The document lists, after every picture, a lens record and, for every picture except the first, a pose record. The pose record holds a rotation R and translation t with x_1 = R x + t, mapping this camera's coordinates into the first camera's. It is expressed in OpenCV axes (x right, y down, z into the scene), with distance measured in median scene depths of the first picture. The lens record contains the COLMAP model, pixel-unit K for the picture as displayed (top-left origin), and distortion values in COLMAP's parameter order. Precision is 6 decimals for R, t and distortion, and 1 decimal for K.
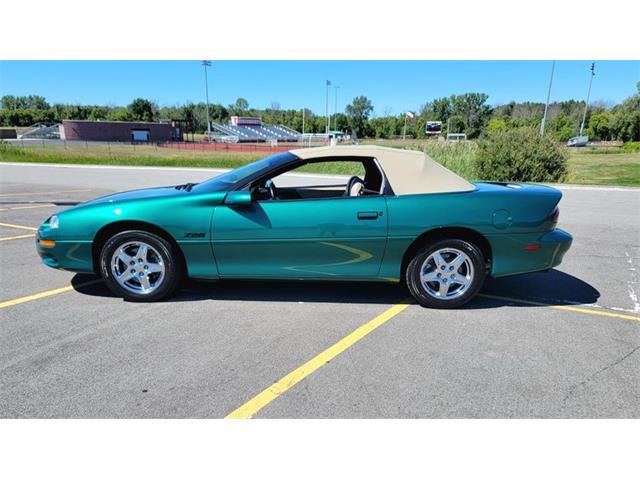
lens RADIAL K [[505.7, 0, 321.4], [0, 505.7, 302.0], [0, 0, 1]] dist [0.063968, -0.032903]
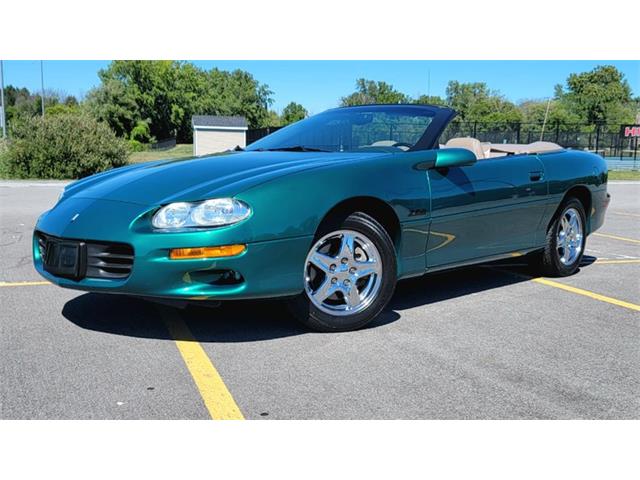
lens RADIAL K [[716.0, 0, 326.9], [0, 716.0, 235.3], [0, 0, 1]] dist [0.071397, 0.000000]
pose [[0.673834, -0.090352, 0.733337, -0.925560], [0.213250, 0.974042, -0.075938, -0.048405], [-0.707440, 0.207554, 0.675611, 0.398967]]
